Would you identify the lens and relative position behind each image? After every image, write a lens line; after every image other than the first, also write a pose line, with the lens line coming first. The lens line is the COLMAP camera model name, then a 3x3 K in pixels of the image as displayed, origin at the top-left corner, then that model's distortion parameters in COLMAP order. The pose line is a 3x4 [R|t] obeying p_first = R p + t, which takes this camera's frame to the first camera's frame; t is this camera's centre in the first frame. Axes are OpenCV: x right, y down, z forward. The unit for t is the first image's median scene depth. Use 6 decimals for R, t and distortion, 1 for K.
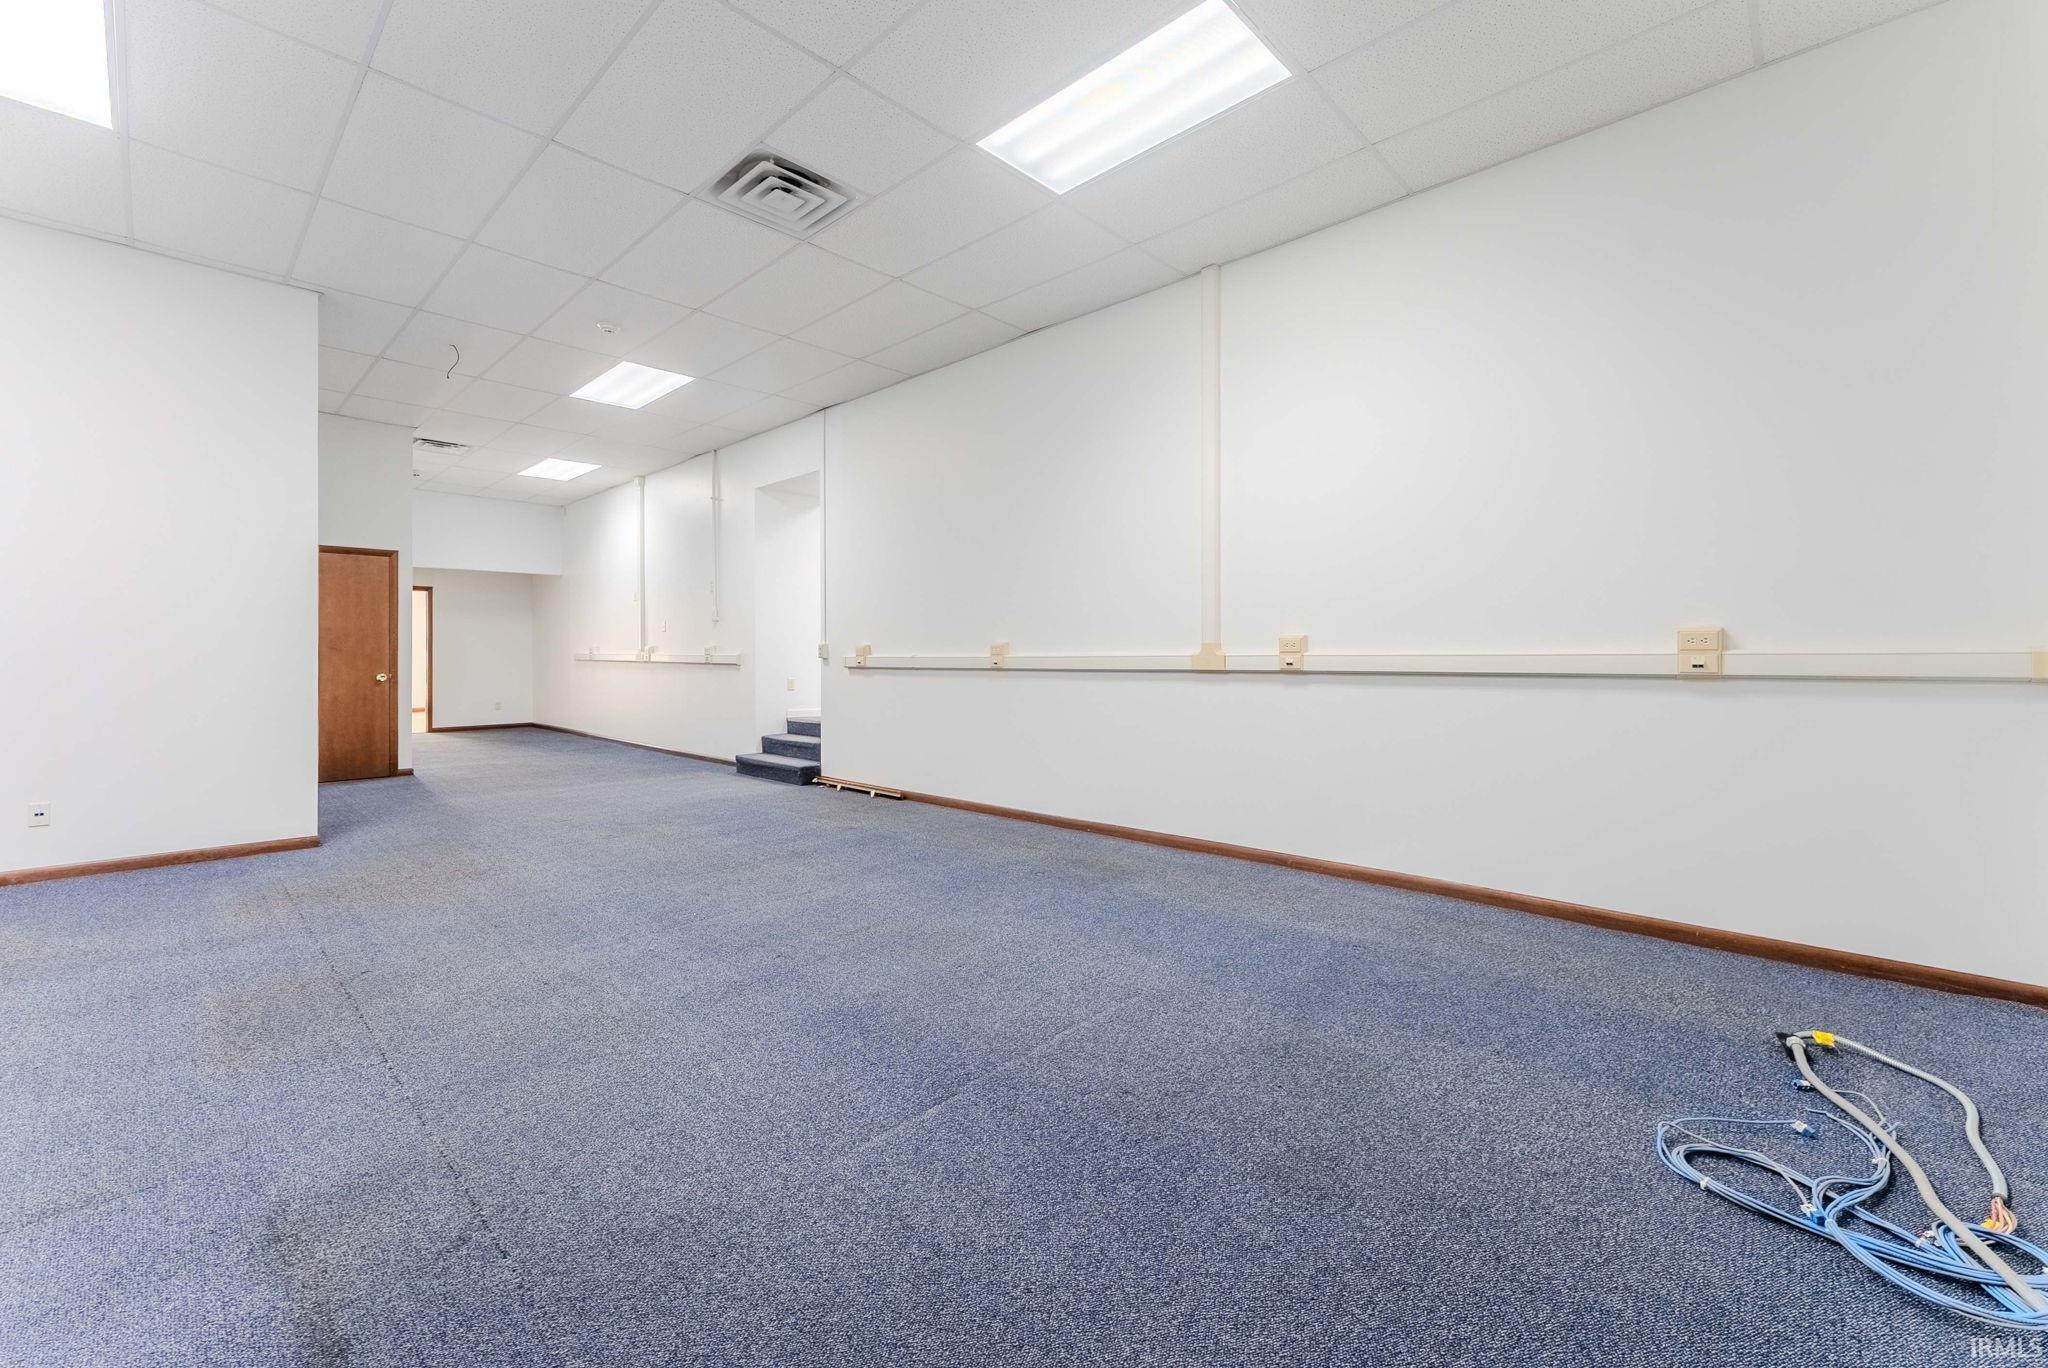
lens RADIAL K [[832.7, 0, 1014.8], [0, 832.7, 654.1], [0, 0, 1]] dist [0.000827, -0.000042]
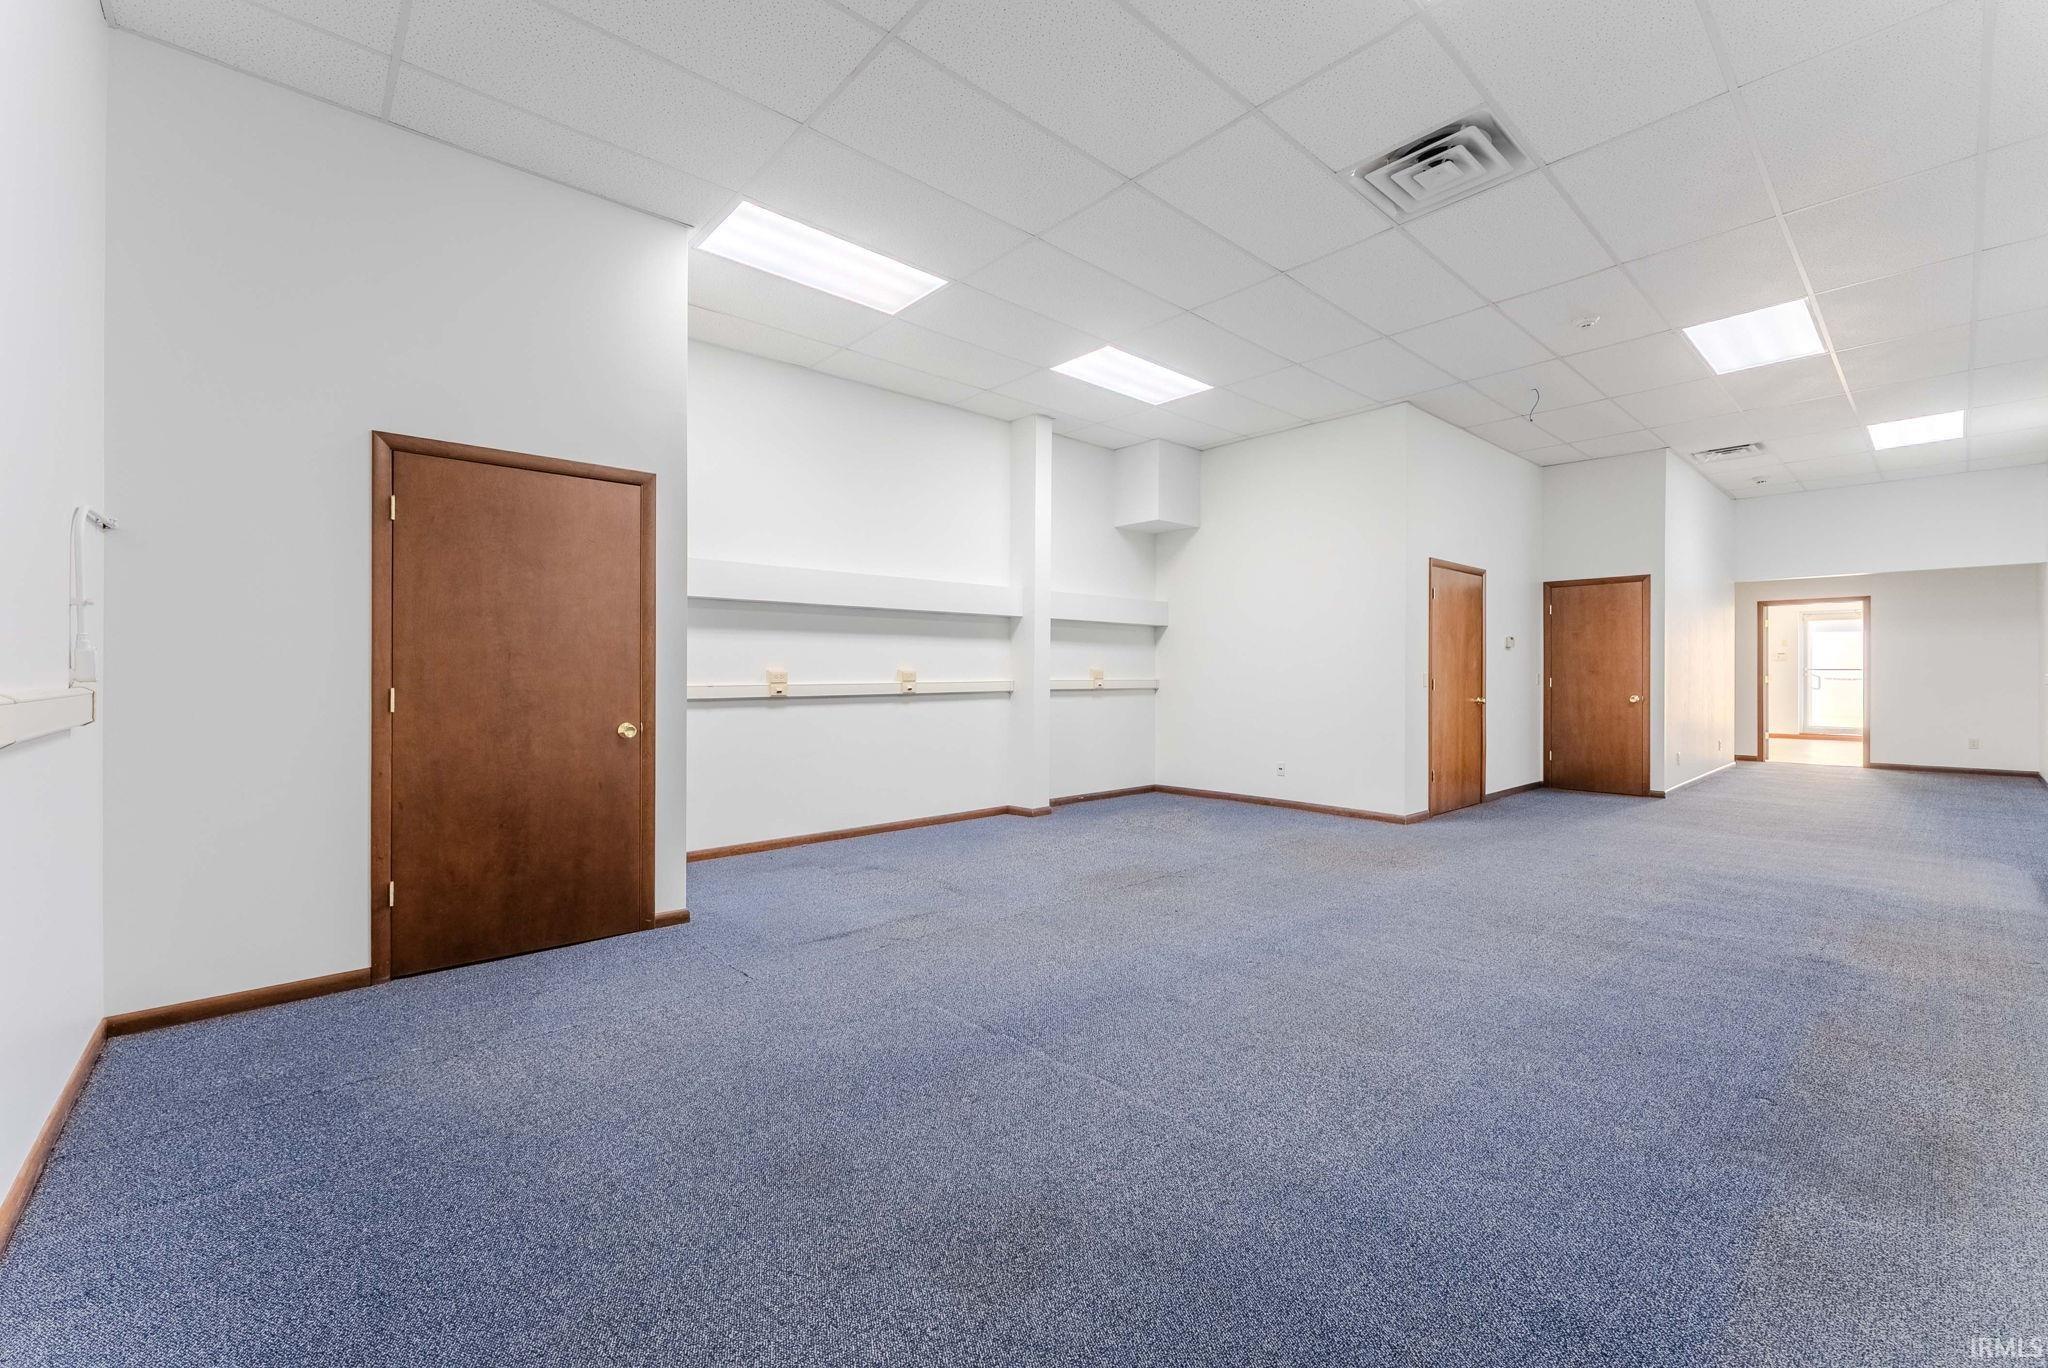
lens RADIAL K [[832.7, 0, 1014.8], [0, 832.7, 654.1], [0, 0, 1]] dist [0.000827, -0.000042]
pose [[-0.080915, -0.024232, -0.996426, 0.641113], [0.000876, 0.999702, -0.024383, -0.005849], [0.996721, -0.002846, -0.080869, 0.609788]]
